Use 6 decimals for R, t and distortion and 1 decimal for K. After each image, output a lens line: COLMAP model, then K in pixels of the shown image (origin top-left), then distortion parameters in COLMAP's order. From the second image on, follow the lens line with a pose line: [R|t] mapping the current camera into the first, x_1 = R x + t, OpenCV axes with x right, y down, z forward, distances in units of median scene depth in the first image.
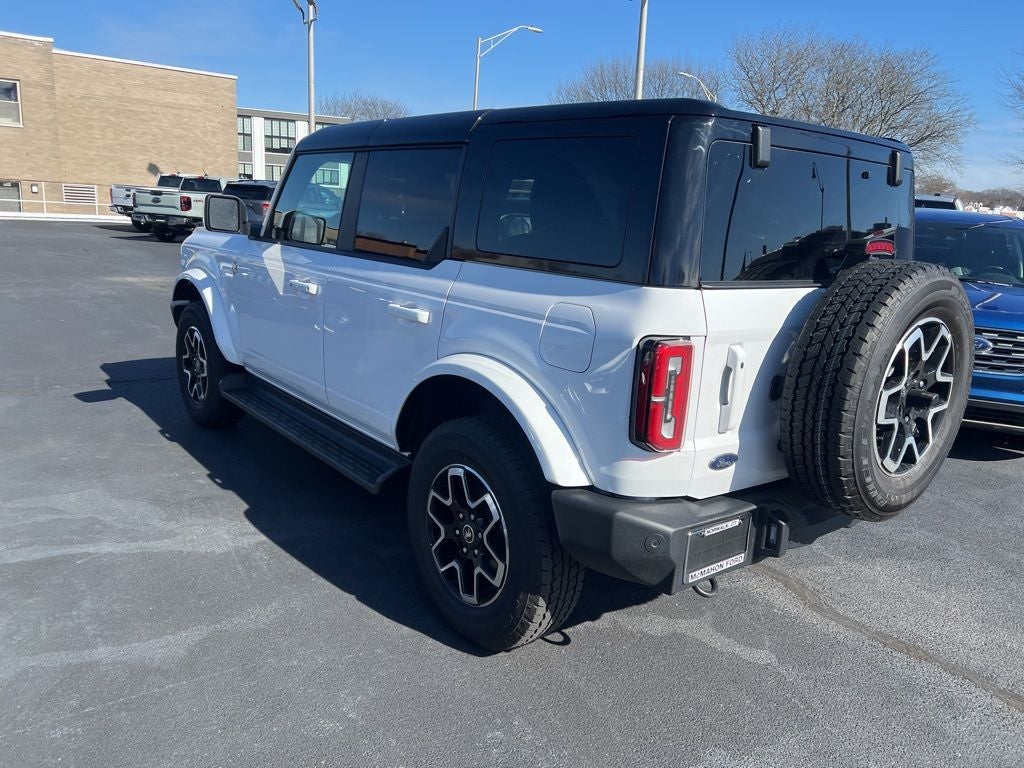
lens RADIAL K [[764.3, 0, 514.5], [0, 764.3, 385.4], [0, 0, 1]] dist [0.066371, -0.067845]
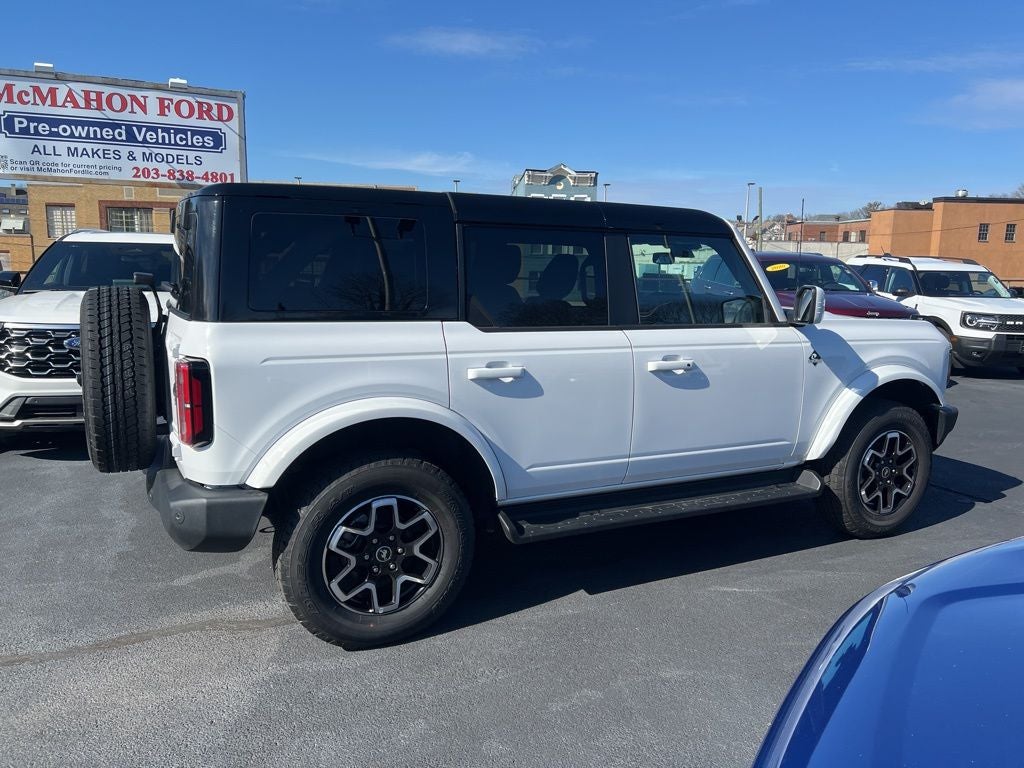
lens RADIAL K [[764.3, 0, 520.1], [0, 764.3, 383.0], [0, 0, 1]] dist [0.066371, -0.067845]
pose [[-0.206687, 0.093353, -0.973943, 1.164726], [-0.253785, 0.956252, 0.145515, -0.257554], [0.944920, 0.277248, -0.173954, 1.333272]]
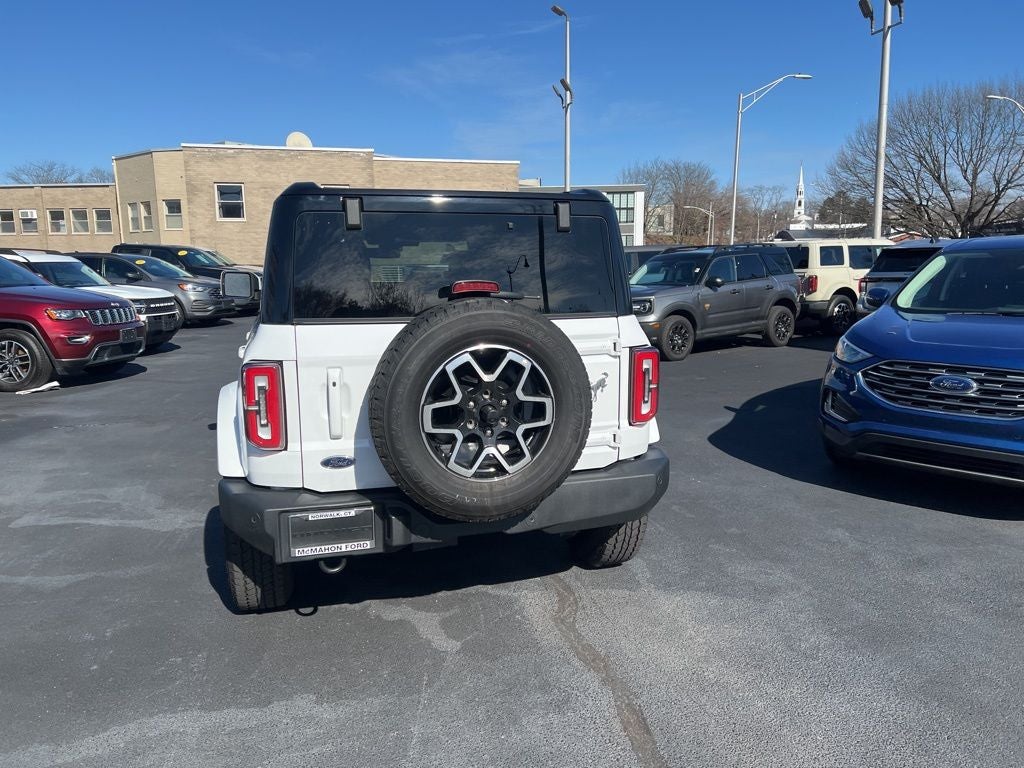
lens RADIAL K [[764.3, 0, 516.9], [0, 764.3, 382.8], [0, 0, 1]] dist [0.066371, -0.067845]
pose [[0.920959, -0.001847, -0.389656, 0.671328], [-0.028602, 0.996971, -0.072326, 0.034223], [0.388609, 0.077754, 0.918116, -0.026400]]
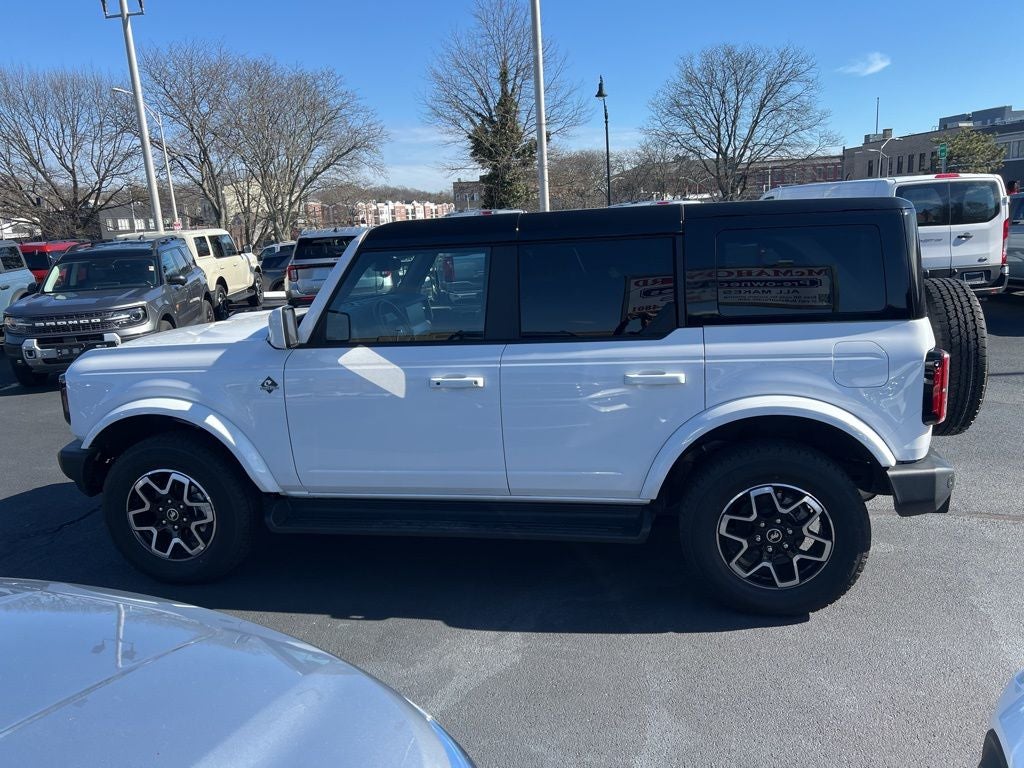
lens RADIAL K [[764.3, 0, 511.3], [0, 764.3, 368.0], [0, 0, 1]] dist [0.066371, -0.067845]
pose [[0.754927, -0.217704, 0.618620, -0.849792], [0.236481, 0.970198, 0.052843, -0.186583], [-0.611688, 0.106399, 0.783911, 0.180539]]
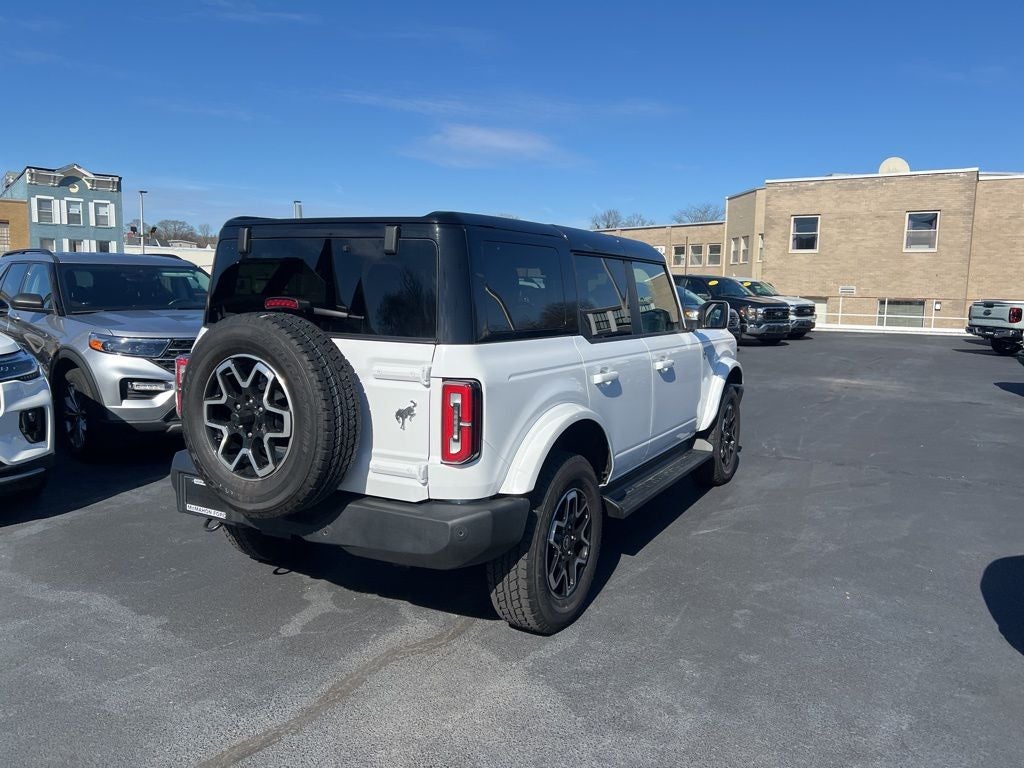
lens RADIAL K [[764.3, 0, 512.0], [0, 764.3, 375.4], [0, 0, 1]] dist [0.066371, -0.067845]
pose [[0.375450, 0.058873, -0.924971, 1.237296], [-0.210538, 0.977309, -0.023255, -0.076064], [0.902613, 0.203473, 0.379326, 0.602719]]
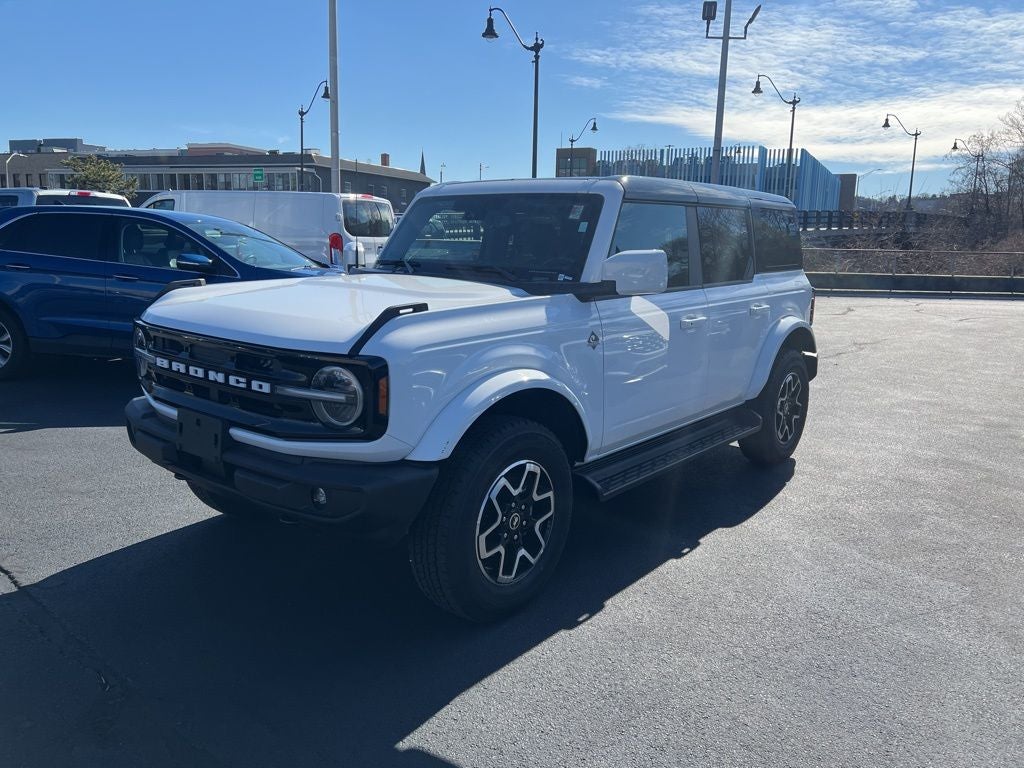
lens RADIAL K [[764.3, 0, 514.2], [0, 764.3, 375.1], [0, 0, 1]] dist [0.066371, -0.067845]
pose [[-0.206244, -0.239120, 0.948833, -1.354727], [0.187675, 0.942011, 0.278195, -0.433259], [-0.960334, 0.235448, -0.149407, 1.485360]]
